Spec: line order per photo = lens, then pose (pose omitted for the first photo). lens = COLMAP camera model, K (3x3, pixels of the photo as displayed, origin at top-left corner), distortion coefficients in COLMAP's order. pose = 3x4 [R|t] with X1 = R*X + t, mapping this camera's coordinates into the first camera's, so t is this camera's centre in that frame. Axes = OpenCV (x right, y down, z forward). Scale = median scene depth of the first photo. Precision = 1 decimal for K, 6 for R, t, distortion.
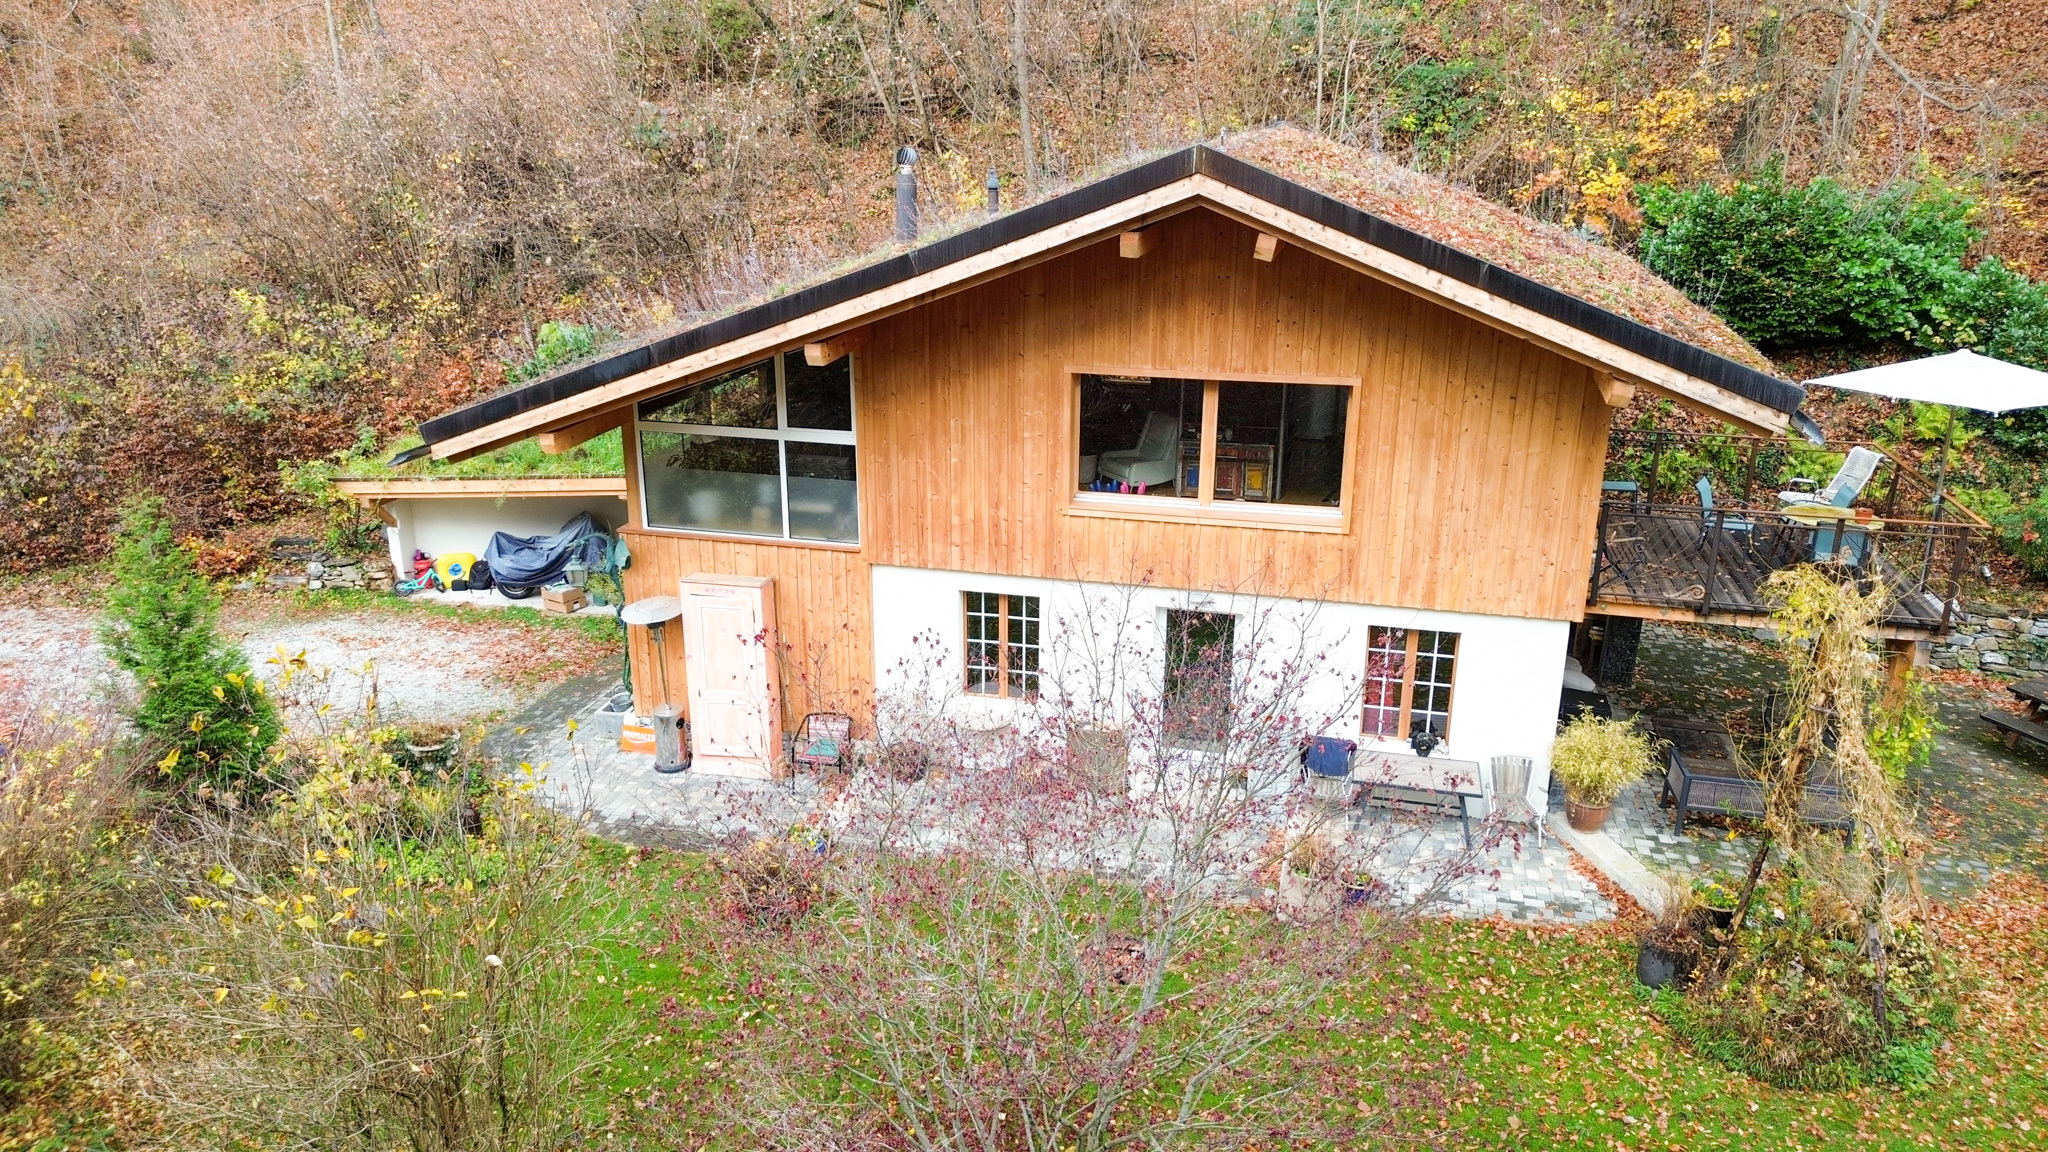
lens RADIAL K [[1444.1, 0, 1026.4], [0, 1444.1, 573.3], [0, 0, 1]] dist [0.057584, -0.049854]
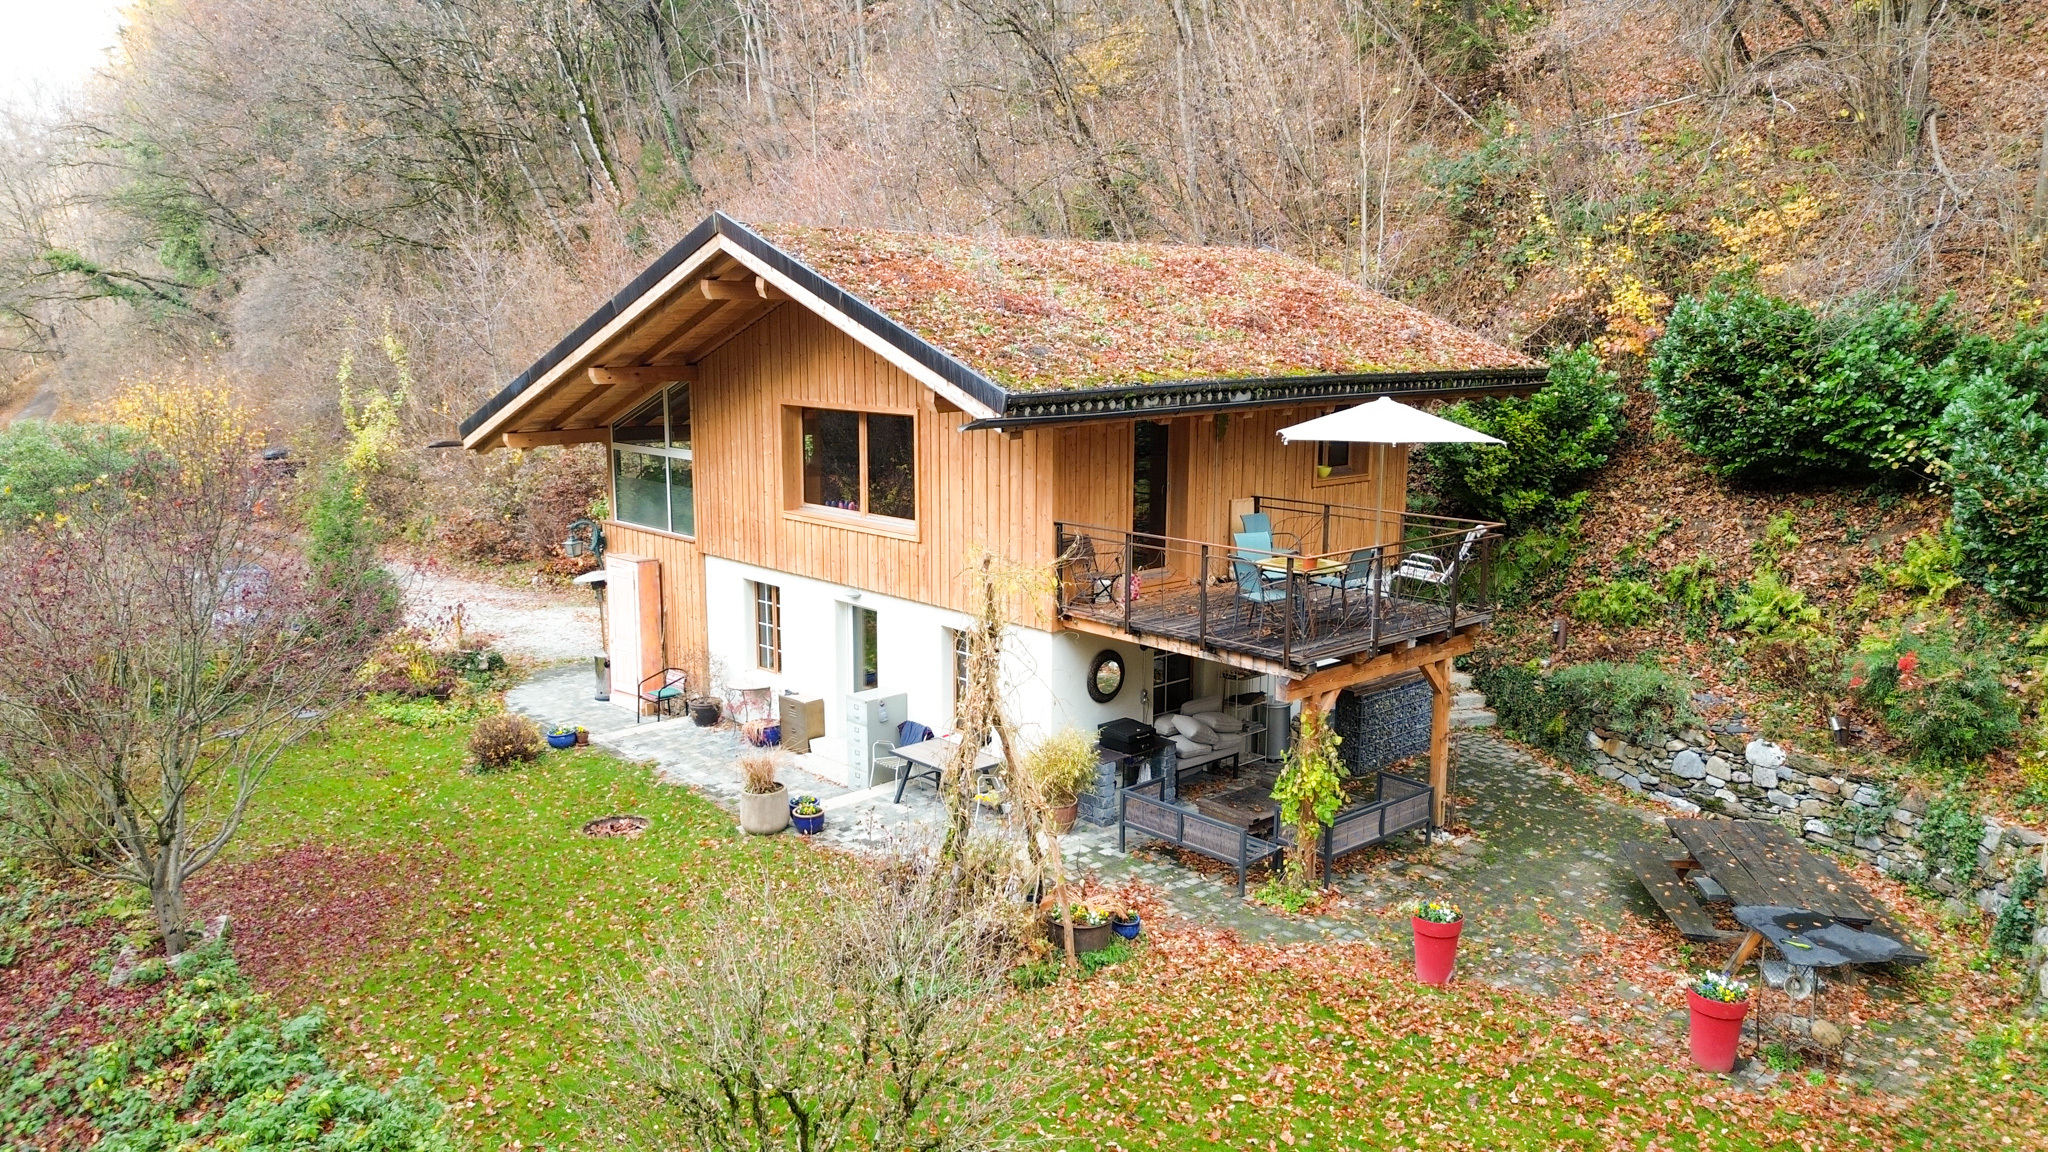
lens RADIAL K [[1444.1, 0, 1039.0], [0, 1444.1, 557.3], [0, 0, 1]] dist [0.057584, -0.049854]
pose [[0.829971, 0.083142, -0.551575, 0.909536], [-0.174060, 0.978057, -0.114485, 0.098646], [0.529954, 0.191027, 0.826231, 0.075810]]
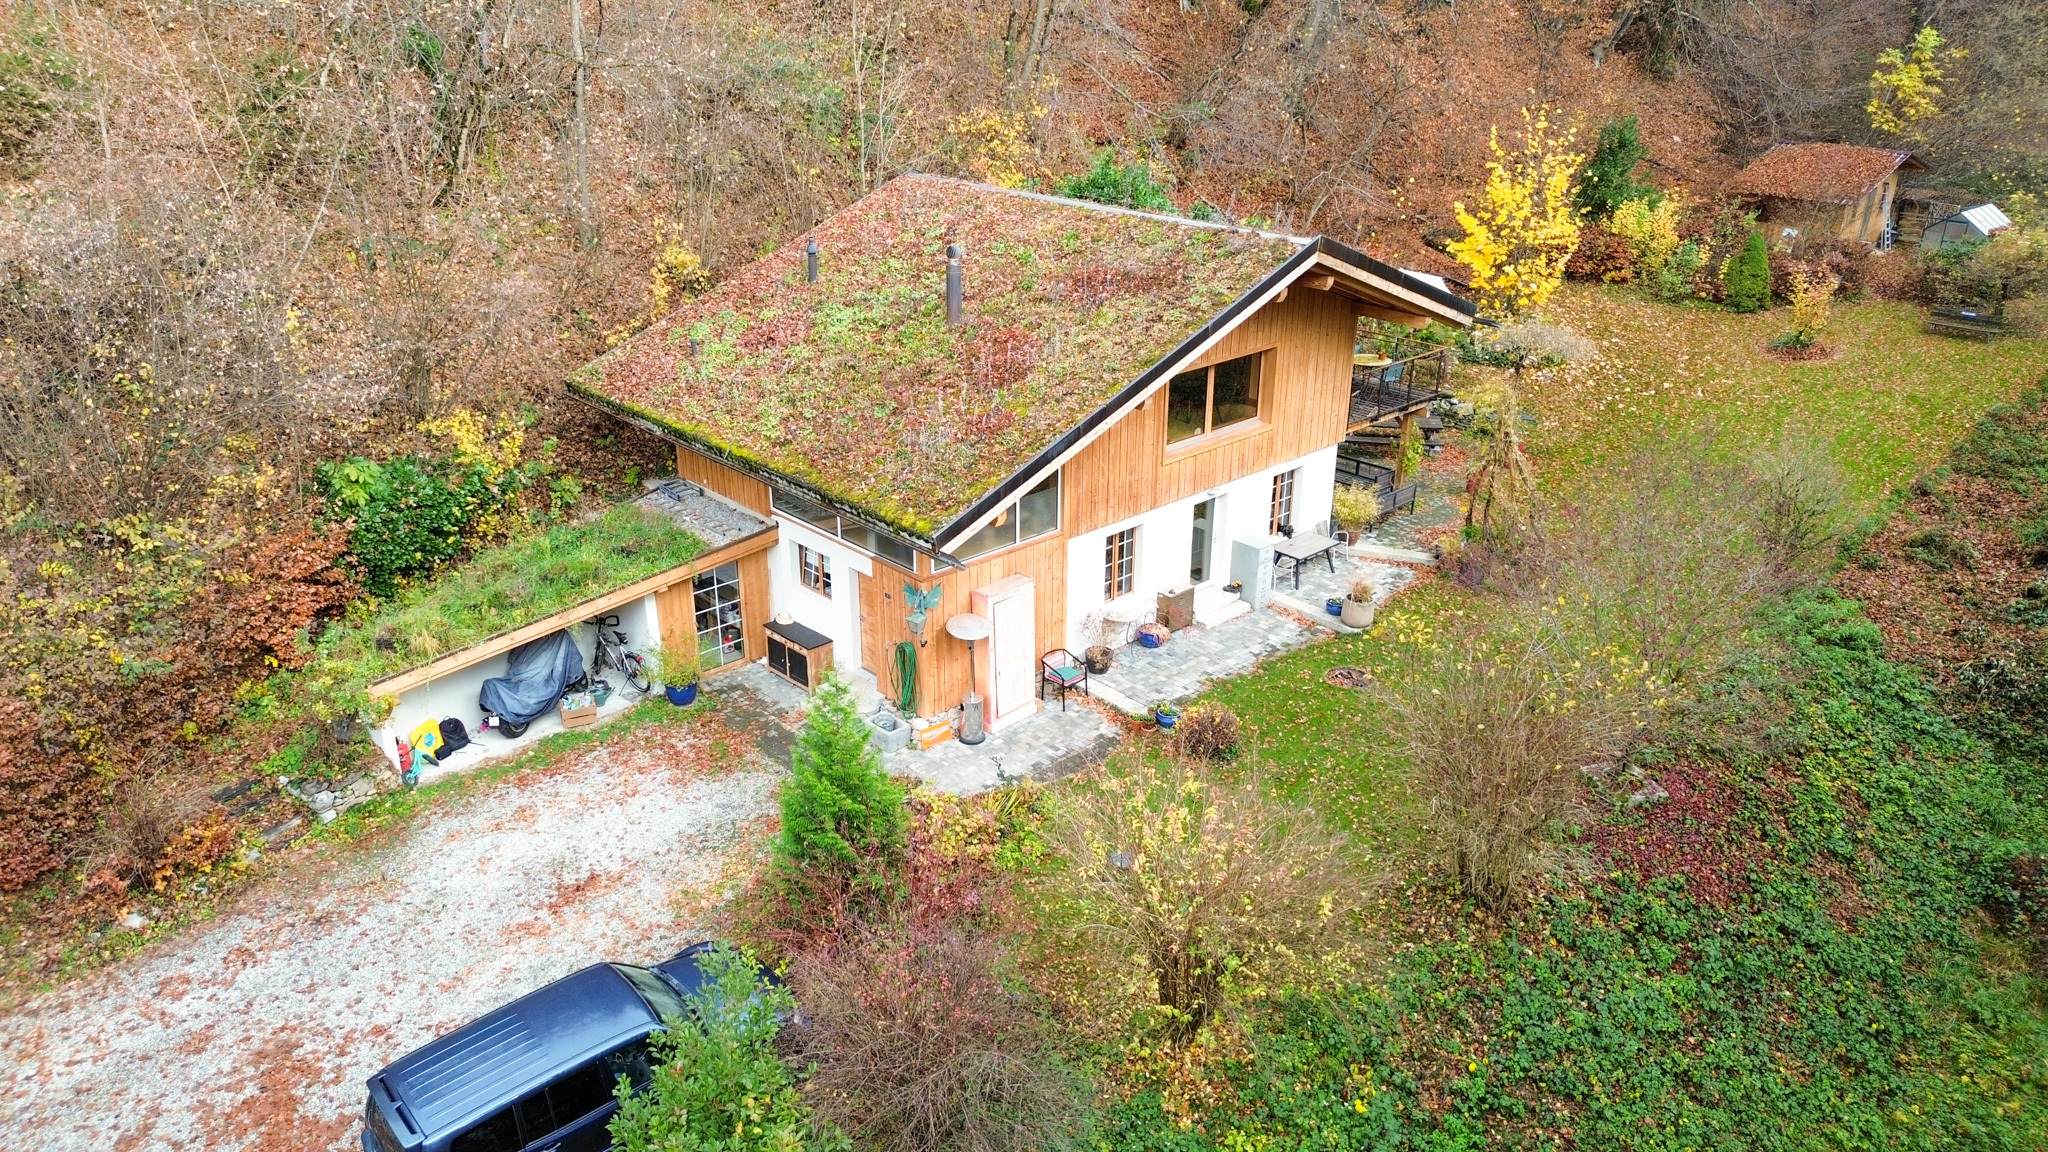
lens RADIAL K [[1444.1, 0, 1027.3], [0, 1444.1, 581.9], [0, 0, 1]] dist [0.057584, -0.049854]
pose [[0.550675, -0.338390, 0.763053, -1.293441], [0.261911, 0.938023, 0.226971, -0.316179], [-0.792566, 0.074865, 0.605173, 0.170792]]
